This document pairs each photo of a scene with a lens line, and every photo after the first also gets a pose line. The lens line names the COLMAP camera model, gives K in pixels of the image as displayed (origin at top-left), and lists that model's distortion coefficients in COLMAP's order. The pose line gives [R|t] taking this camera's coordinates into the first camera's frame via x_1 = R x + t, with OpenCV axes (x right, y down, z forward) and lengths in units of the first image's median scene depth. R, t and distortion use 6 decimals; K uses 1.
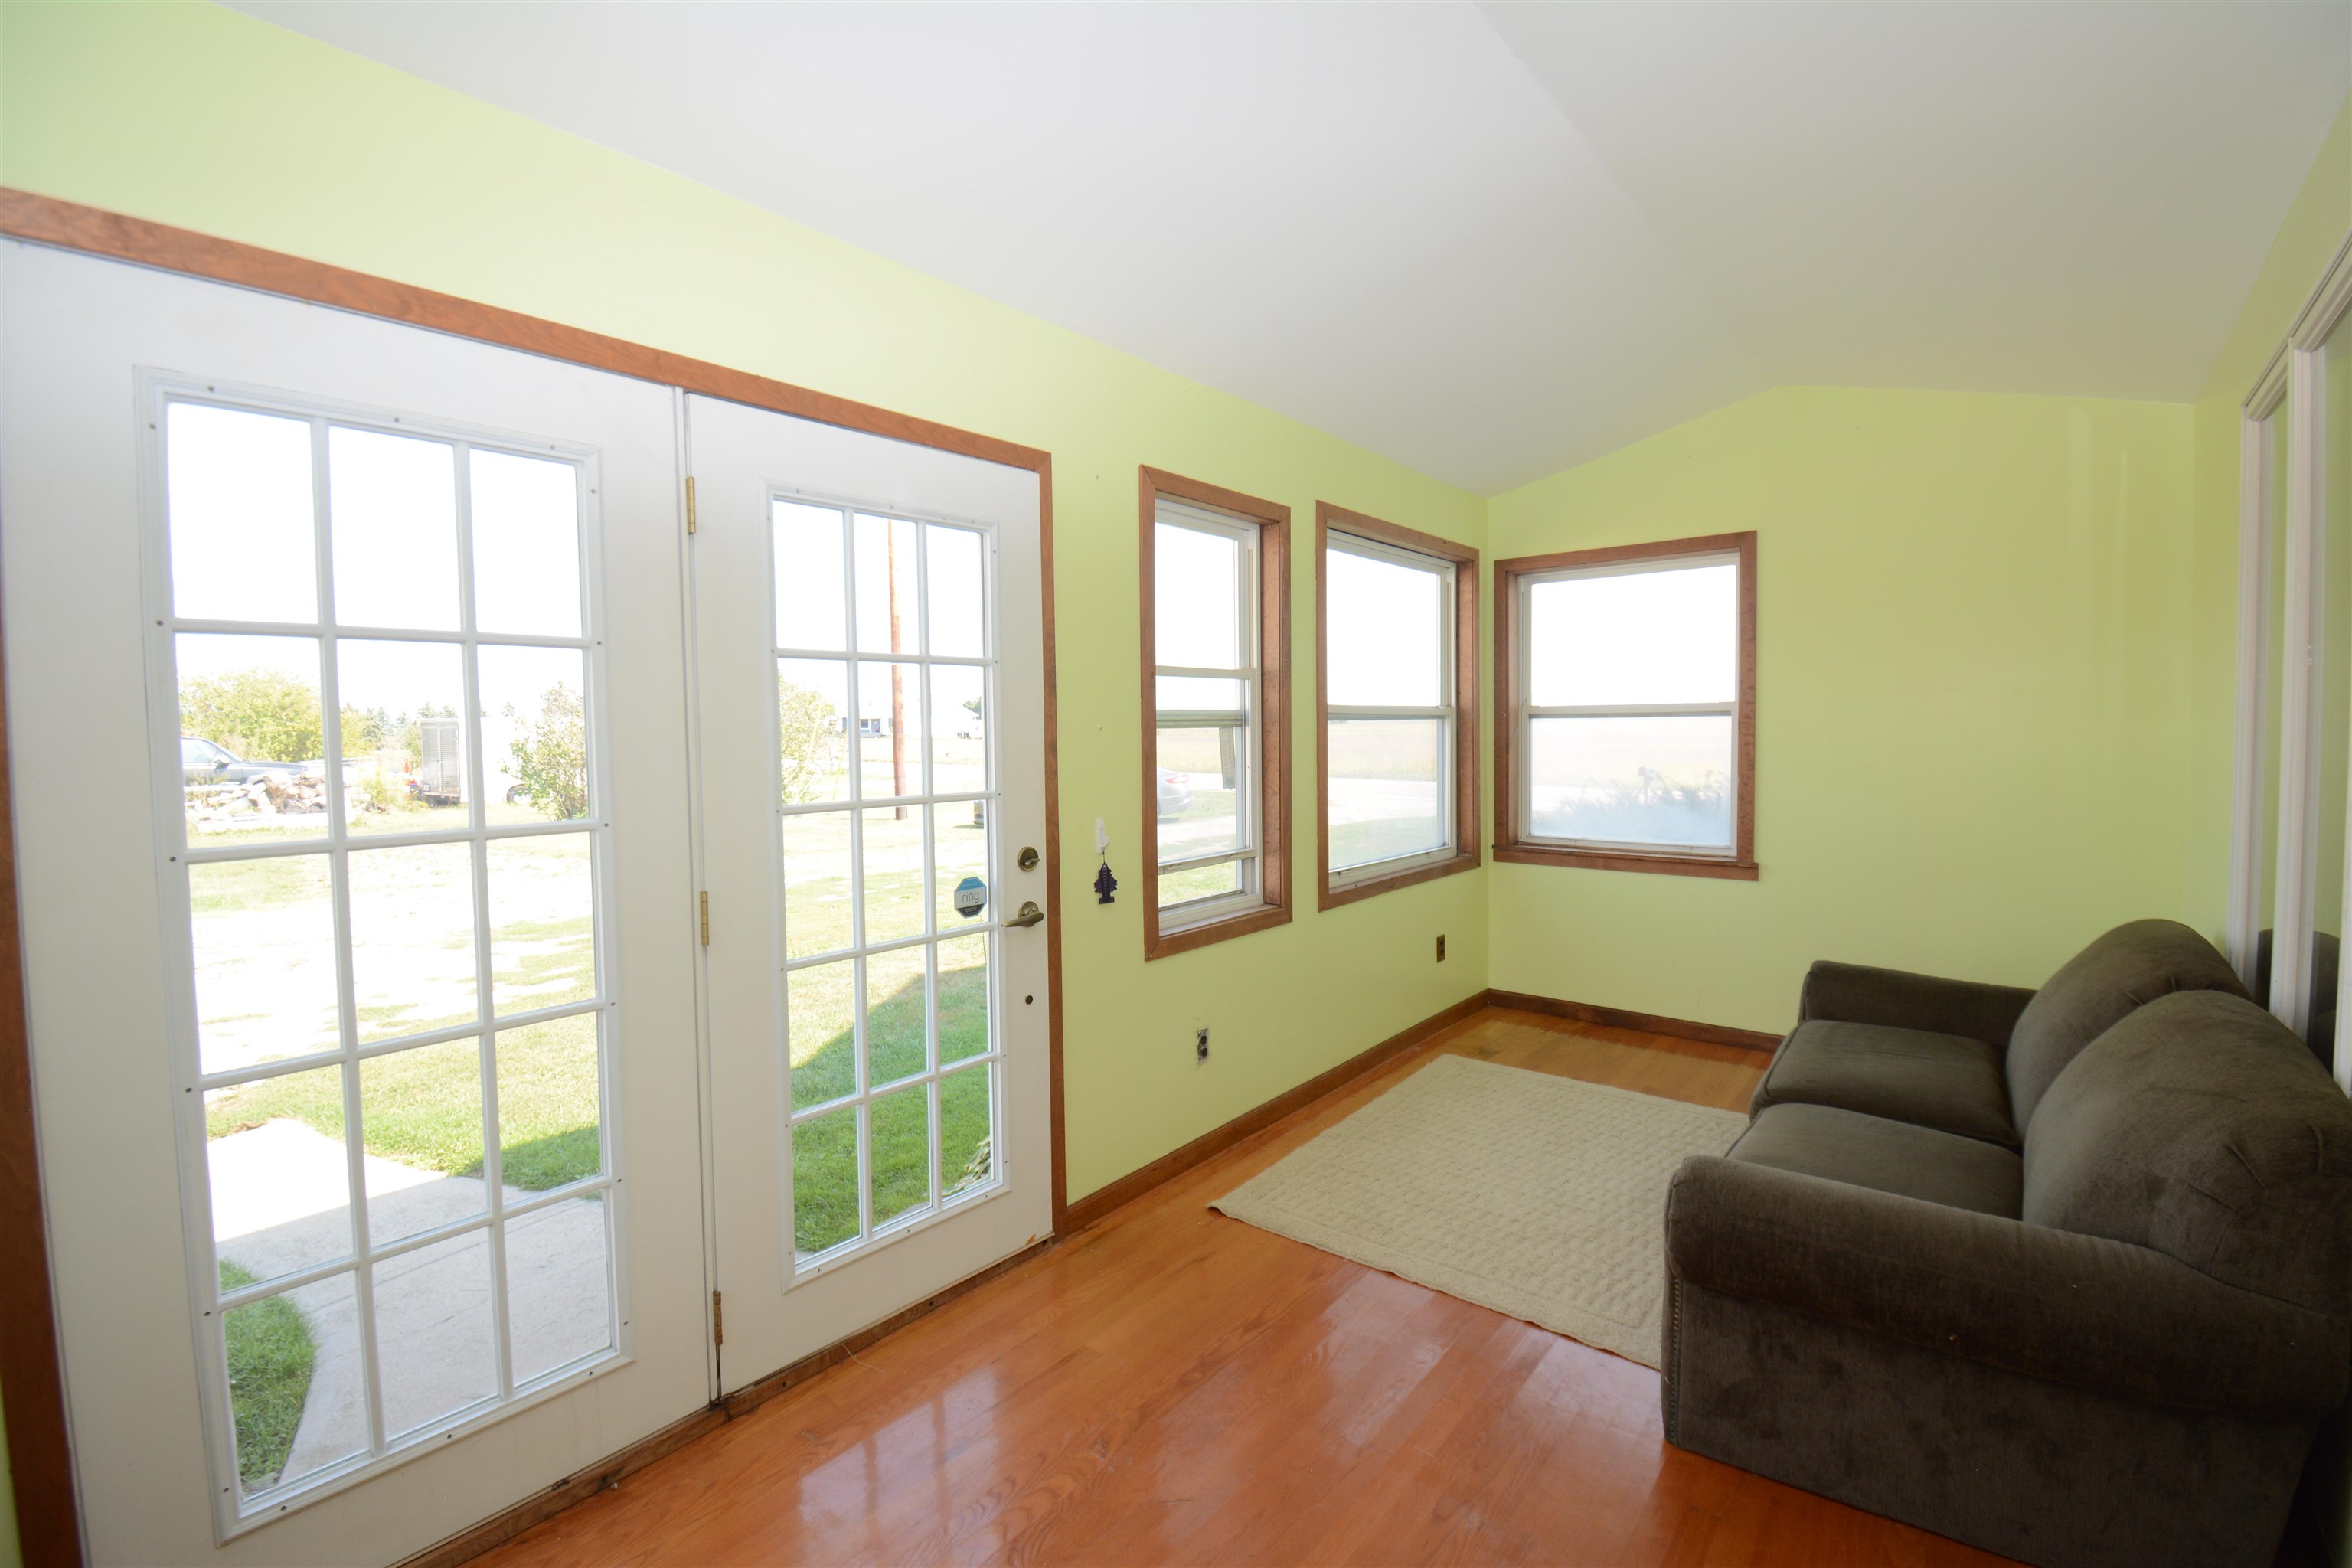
lens RADIAL K [[1041.4, 0, 1185.8], [0, 1041.4, 784.9], [0, 0, 1]] dist [-0.000143, -0.002273]
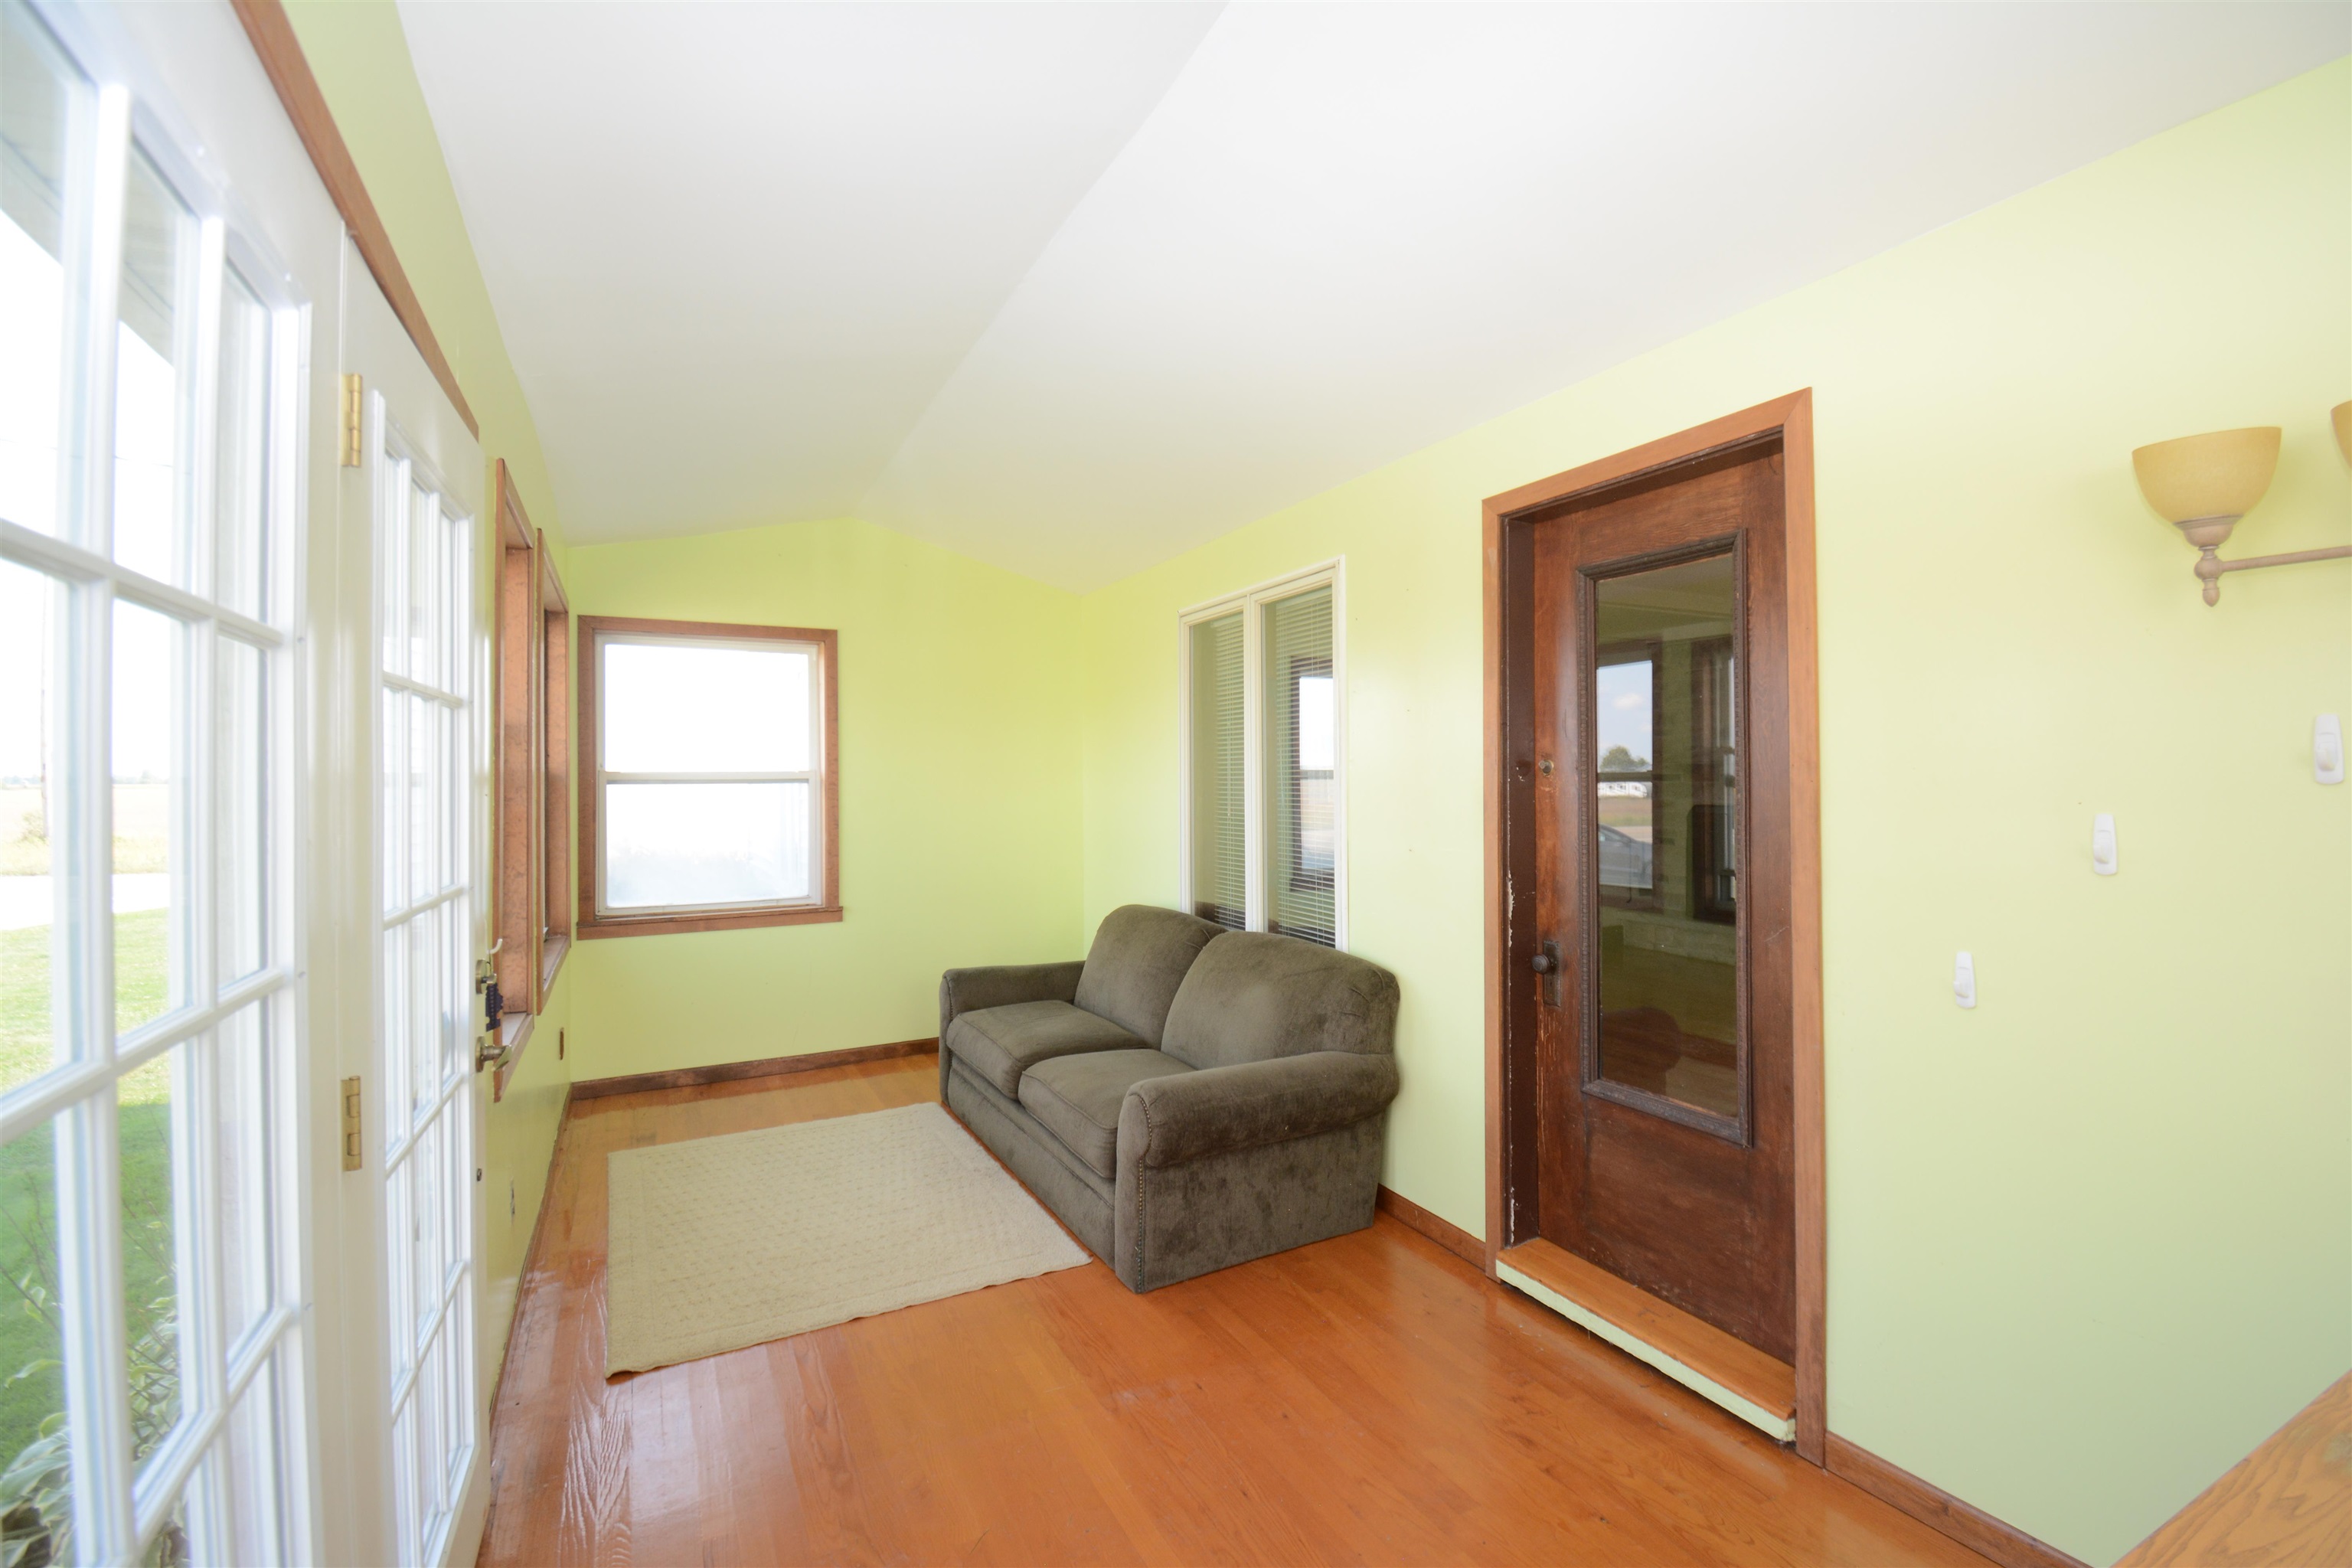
lens RADIAL K [[1041.4, 0, 1191.7], [0, 1041.4, 780.1], [0, 0, 1]] dist [-0.000143, -0.002273]
pose [[0.388333, 0.013013, 0.921427, -0.395903], [0.053030, 0.997928, -0.036442, -0.004967], [-0.919992, 0.063015, 0.386838, 0.164778]]
